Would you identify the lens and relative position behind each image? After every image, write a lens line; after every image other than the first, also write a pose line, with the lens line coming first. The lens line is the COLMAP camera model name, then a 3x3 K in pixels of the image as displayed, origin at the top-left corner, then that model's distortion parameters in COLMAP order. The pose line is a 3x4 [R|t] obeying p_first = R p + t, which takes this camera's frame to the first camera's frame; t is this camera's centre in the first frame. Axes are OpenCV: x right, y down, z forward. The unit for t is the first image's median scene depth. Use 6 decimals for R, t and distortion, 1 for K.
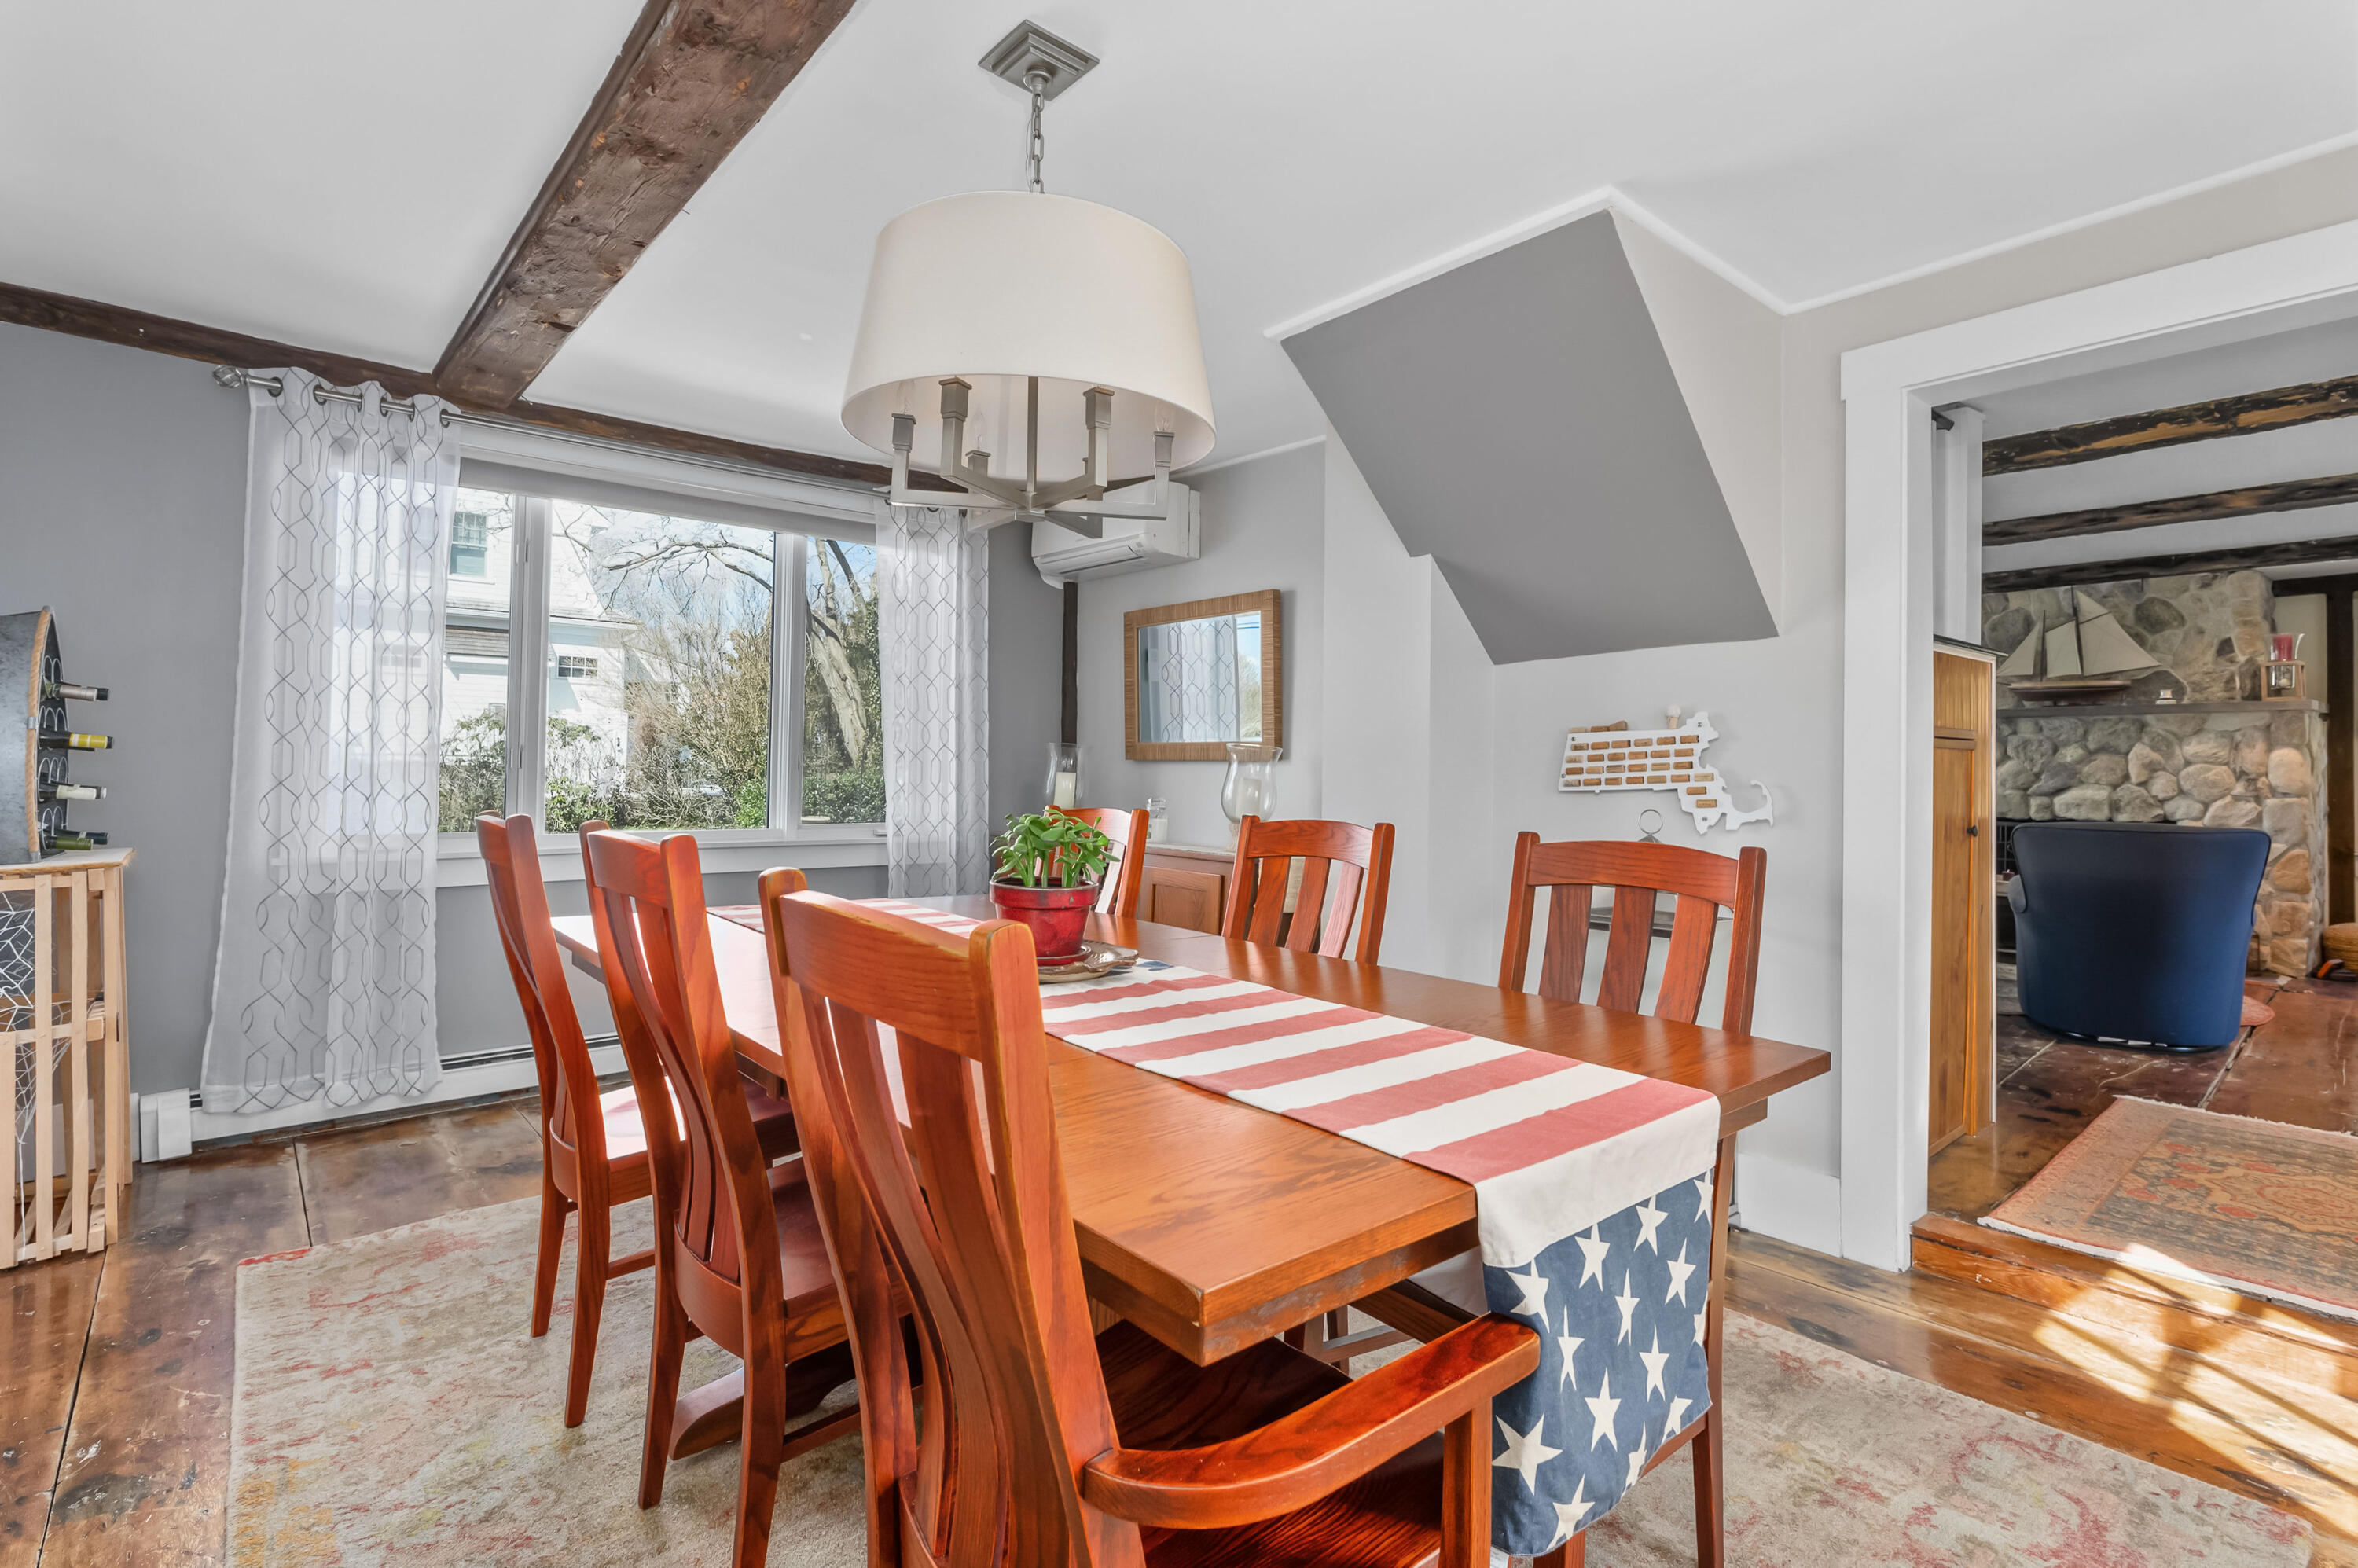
lens RADIAL K [[1100.6, 0, 1175.4], [0, 1100.6, 769.2], [0, 0, 1]] dist [-0.003810, 0.000730]
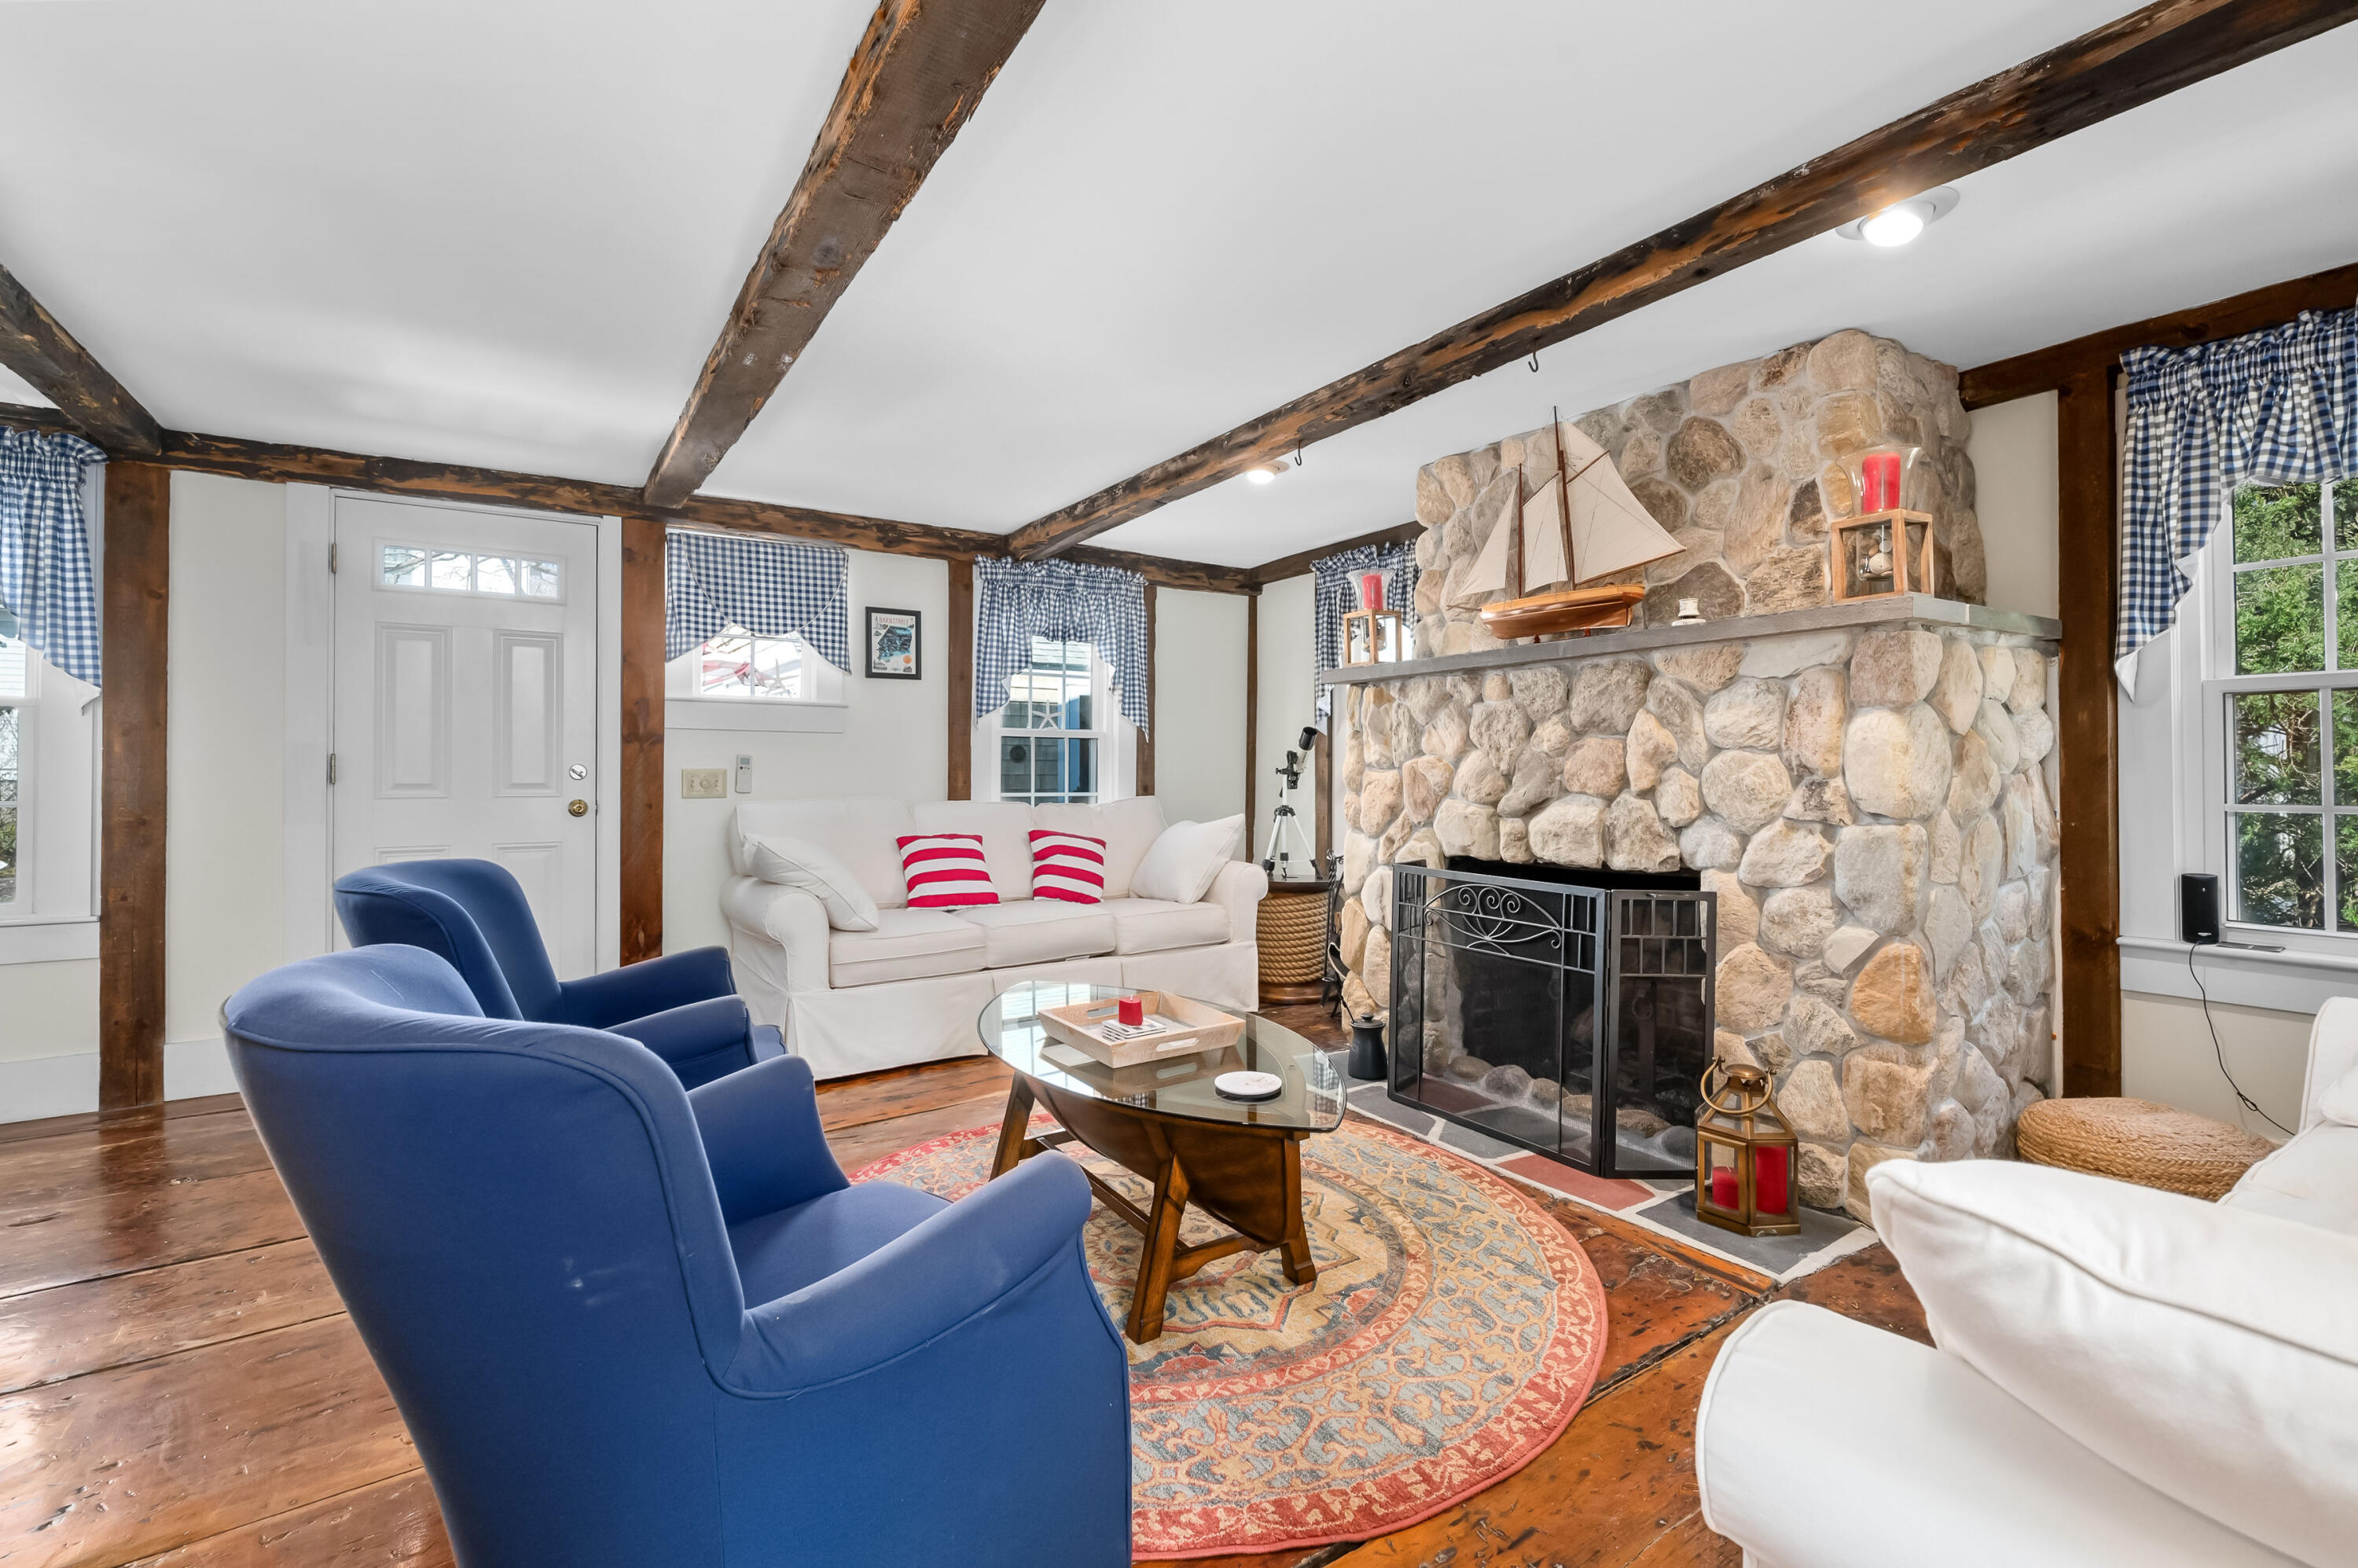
lens RADIAL K [[1032.0, 0, 1188.5], [0, 1032.0, 786.7], [0, 0, 1]] dist [0.001806, 0.000052]
pose [[0.993499, -0.010483, -0.113357, 0.735829], [0.011802, 0.999870, 0.010969, 0.002884], [0.113228, -0.012235, 0.993494, 0.522729]]
